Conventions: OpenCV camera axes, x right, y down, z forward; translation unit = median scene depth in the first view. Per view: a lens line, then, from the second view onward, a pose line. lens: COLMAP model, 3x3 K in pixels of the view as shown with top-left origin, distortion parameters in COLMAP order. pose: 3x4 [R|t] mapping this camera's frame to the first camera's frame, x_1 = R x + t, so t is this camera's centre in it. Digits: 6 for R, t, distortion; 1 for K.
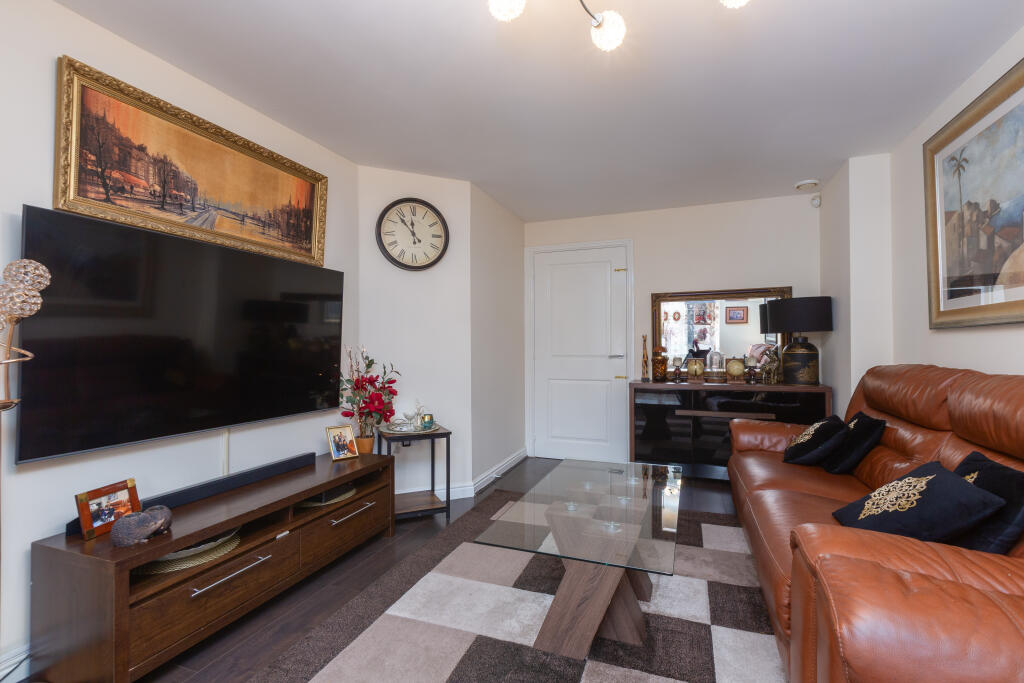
lens RADIAL K [[467.5, 0, 512.0], [0, 467.5, 341.5], [0, 0, 1]] dist [0.000258, -0.000997]
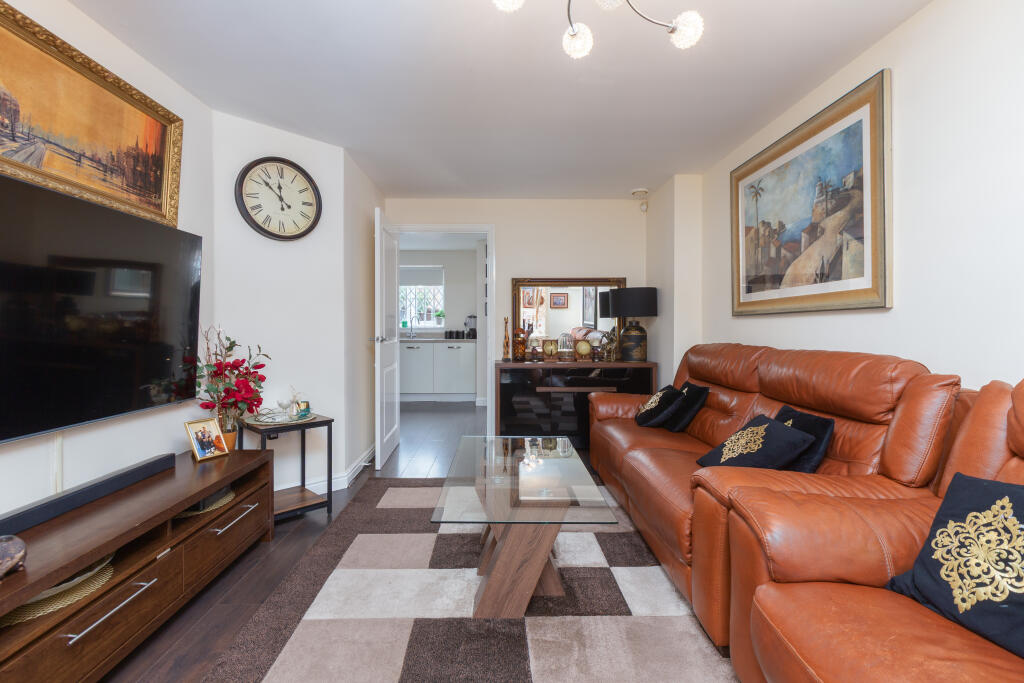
lens RADIAL K [[475.6, 0, 513.4], [0, 475.6, 330.6], [0, 0, 1]] dist [-0.000379, -0.001037]
pose [[0.928505, 0.004726, 0.371289, -0.182720], [-0.010211, 0.999866, 0.012810, 0.003743], [-0.371179, -0.015685, 0.928429, 0.000839]]
